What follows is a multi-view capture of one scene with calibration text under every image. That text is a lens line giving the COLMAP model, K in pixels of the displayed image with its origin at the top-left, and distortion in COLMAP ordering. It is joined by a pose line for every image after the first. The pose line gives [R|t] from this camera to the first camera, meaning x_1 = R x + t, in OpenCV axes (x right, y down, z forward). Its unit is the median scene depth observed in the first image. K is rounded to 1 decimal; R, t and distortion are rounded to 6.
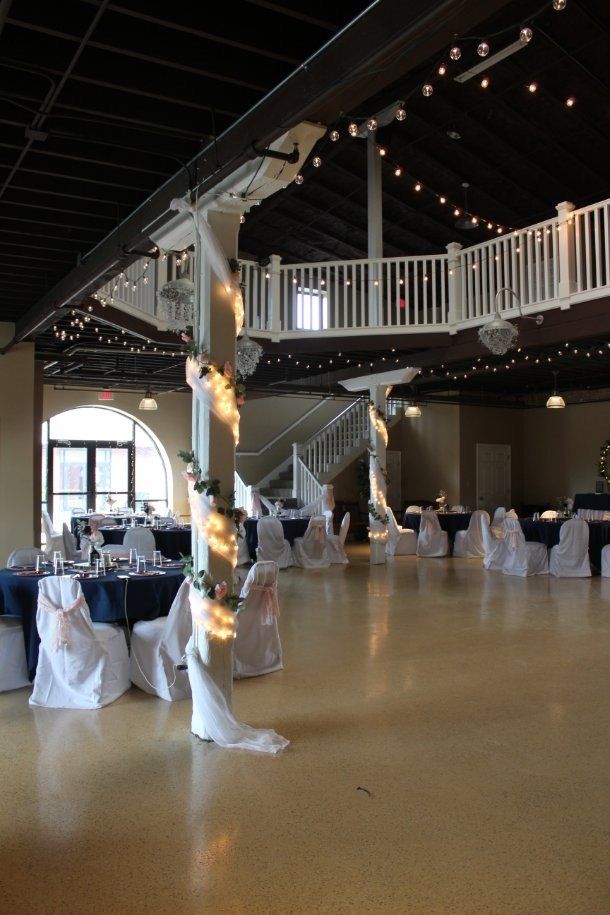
lens RADIAL K [[742.4, 0, 305.0], [0, 742.4, 457.5], [0, 0, 1]] dist [-0.109662, 0.002574]
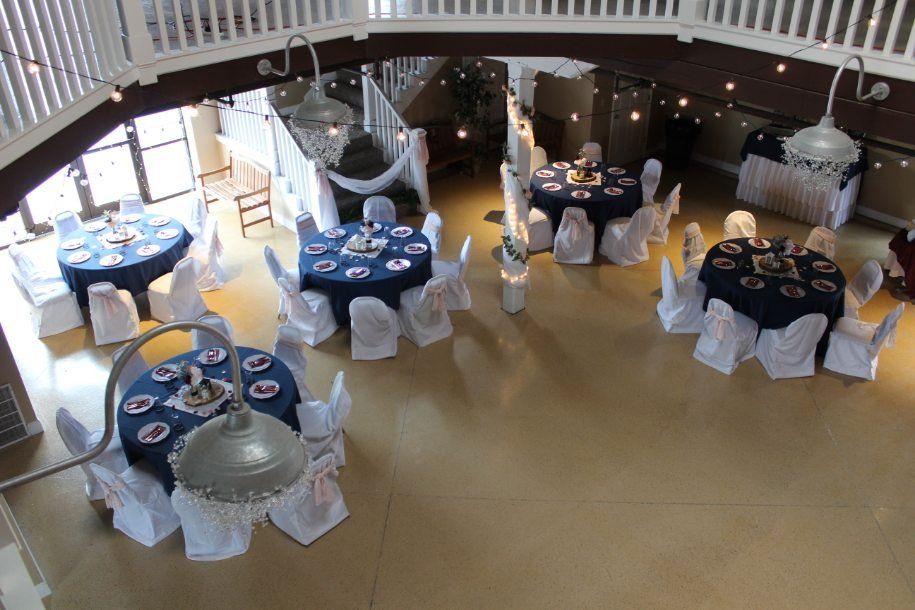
lens RADIAL K [[742.4, 0, 457.5], [0, 742.4, 305.0], [0, 0, 1]] dist [-0.109662, 0.002574]
pose [[0.986041, -0.097297, 0.135117, -0.054771], [0.007132, 0.835433, 0.549547, -0.262741], [-0.166350, -0.540912, 0.824465, 0.408381]]
